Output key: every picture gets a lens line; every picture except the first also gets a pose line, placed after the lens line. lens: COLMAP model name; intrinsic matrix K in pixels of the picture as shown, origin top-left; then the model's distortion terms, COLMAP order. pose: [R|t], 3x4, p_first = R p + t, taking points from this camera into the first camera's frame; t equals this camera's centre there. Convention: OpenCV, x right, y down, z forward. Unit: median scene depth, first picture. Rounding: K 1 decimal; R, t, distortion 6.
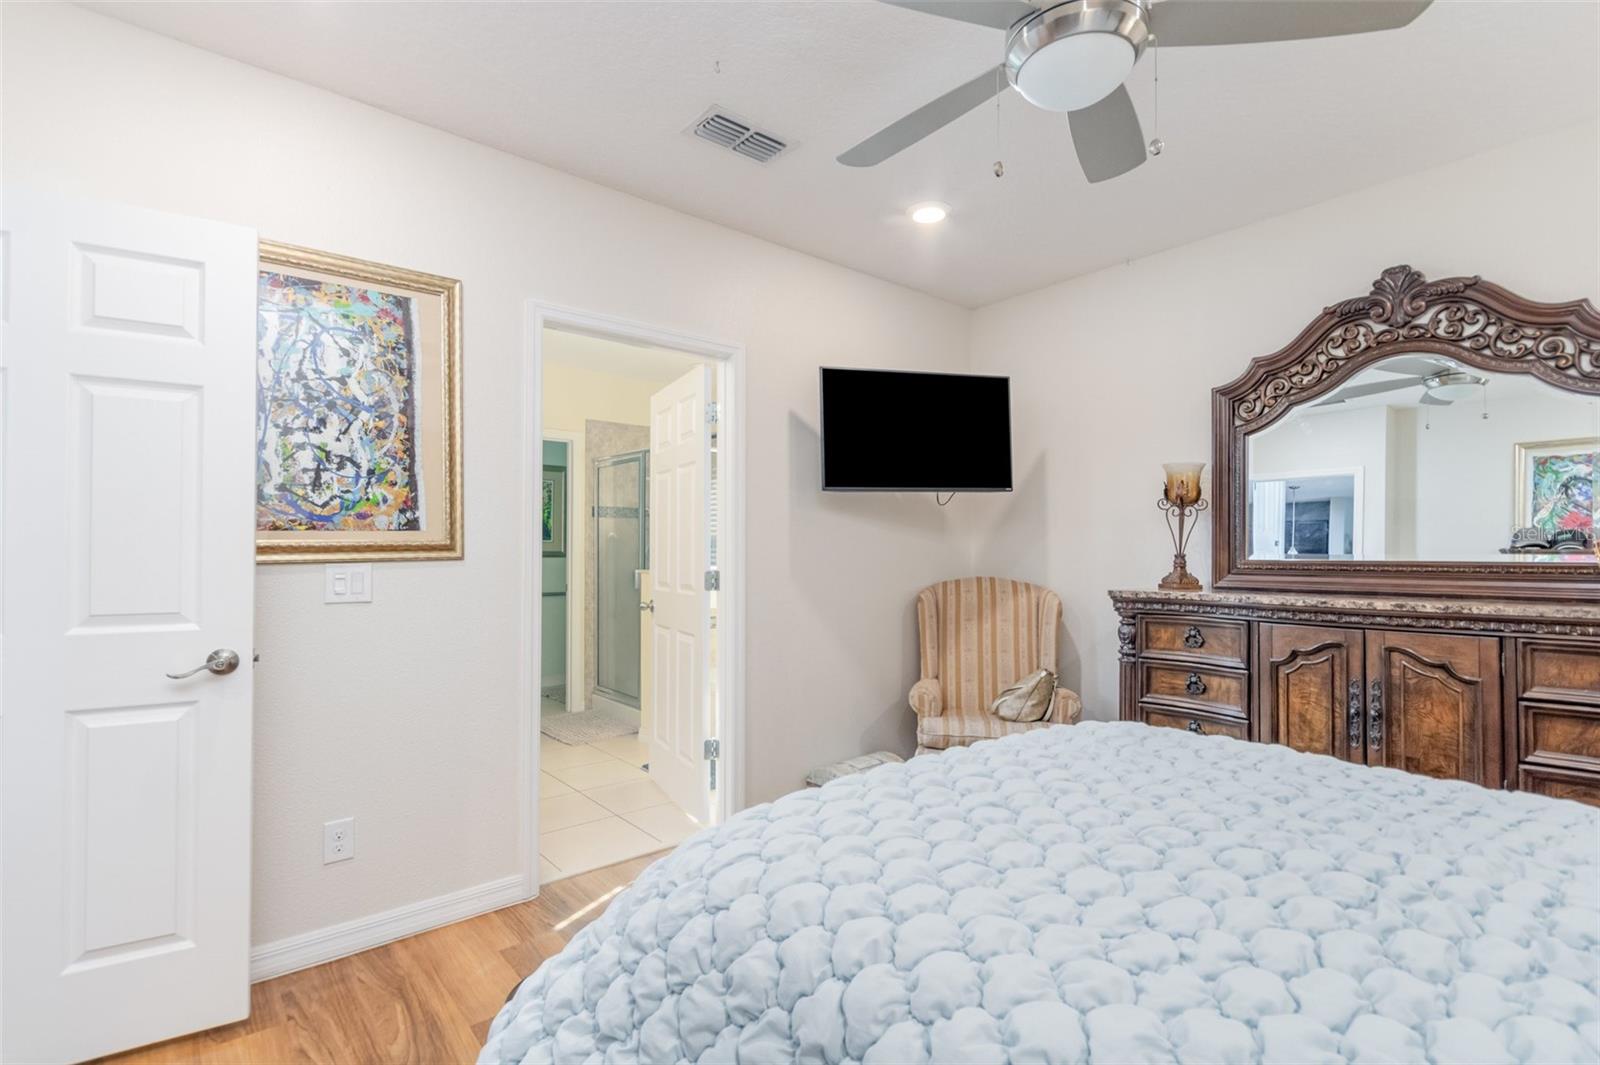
lens RADIAL K [[761.0, 0, 802.2], [0, 761.0, 537.6], [0, 0, 1]] dist [0.002933, -0.000468]
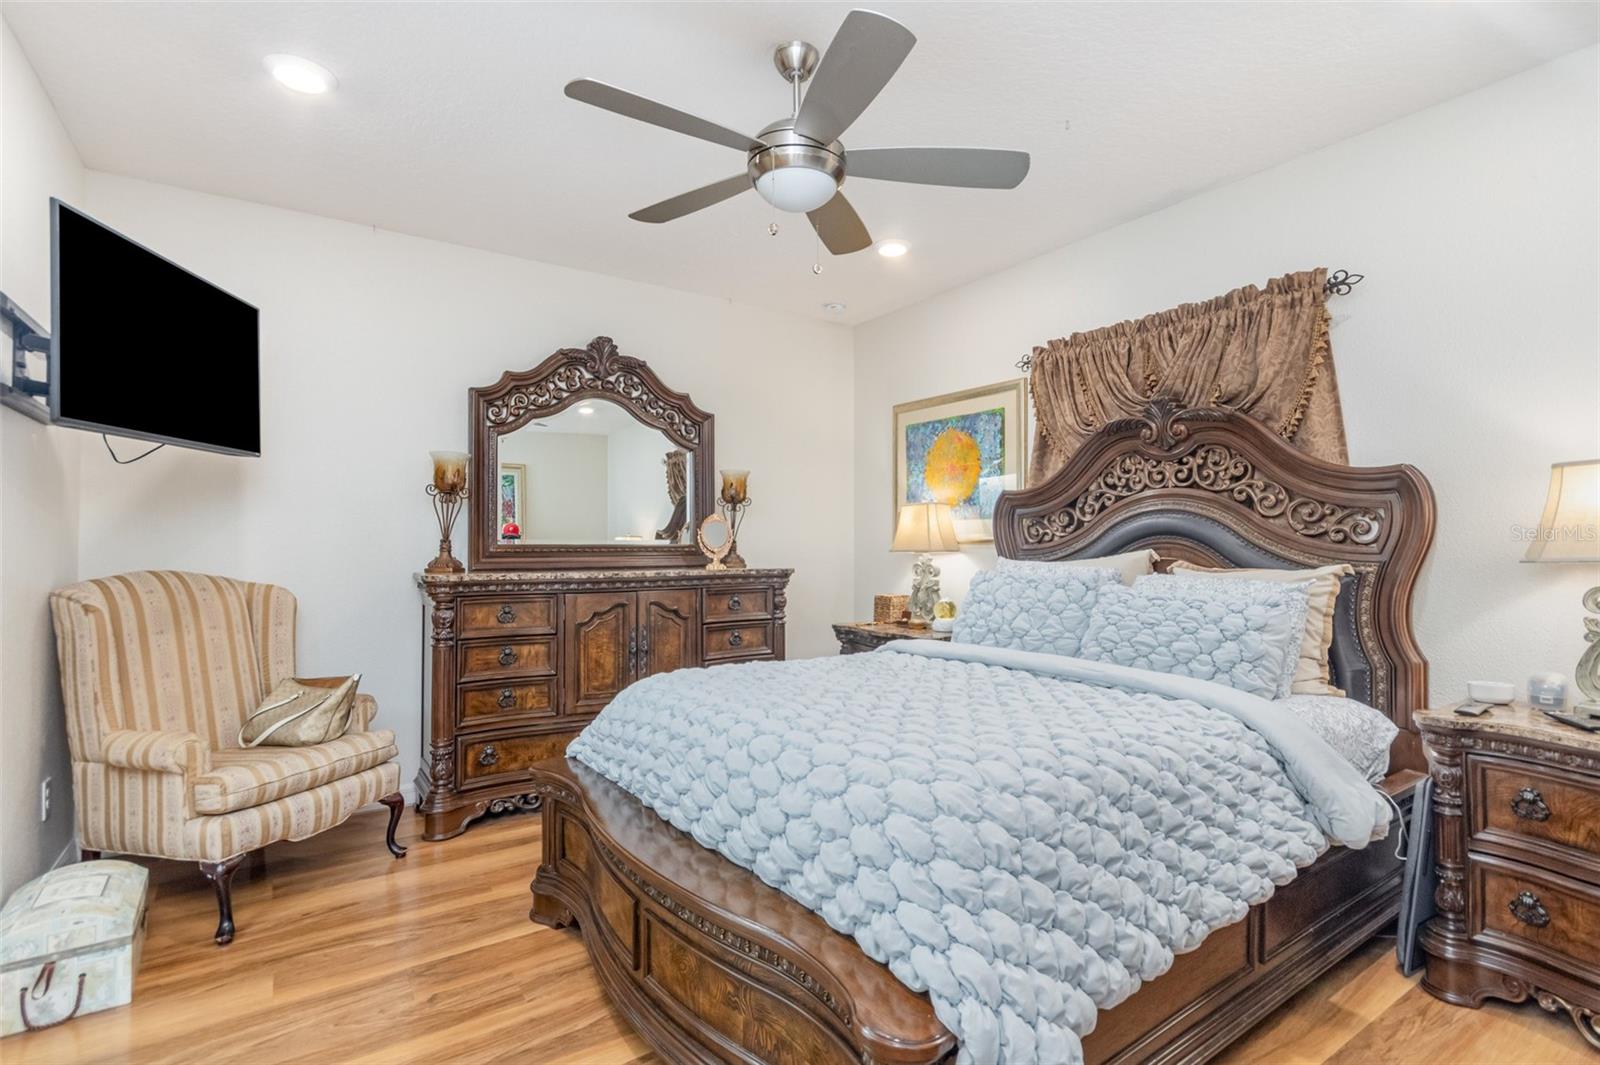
lens RADIAL K [[761.0, 0, 800.4], [0, 761.0, 537.5], [0, 0, 1]] dist [0.002933, -0.000468]
pose [[0.089354, 0.007012, 0.995975, -0.579049], [-0.019927, 0.999788, -0.005251, 0.017296], [-0.995801, -0.019378, 0.089475, 0.491609]]
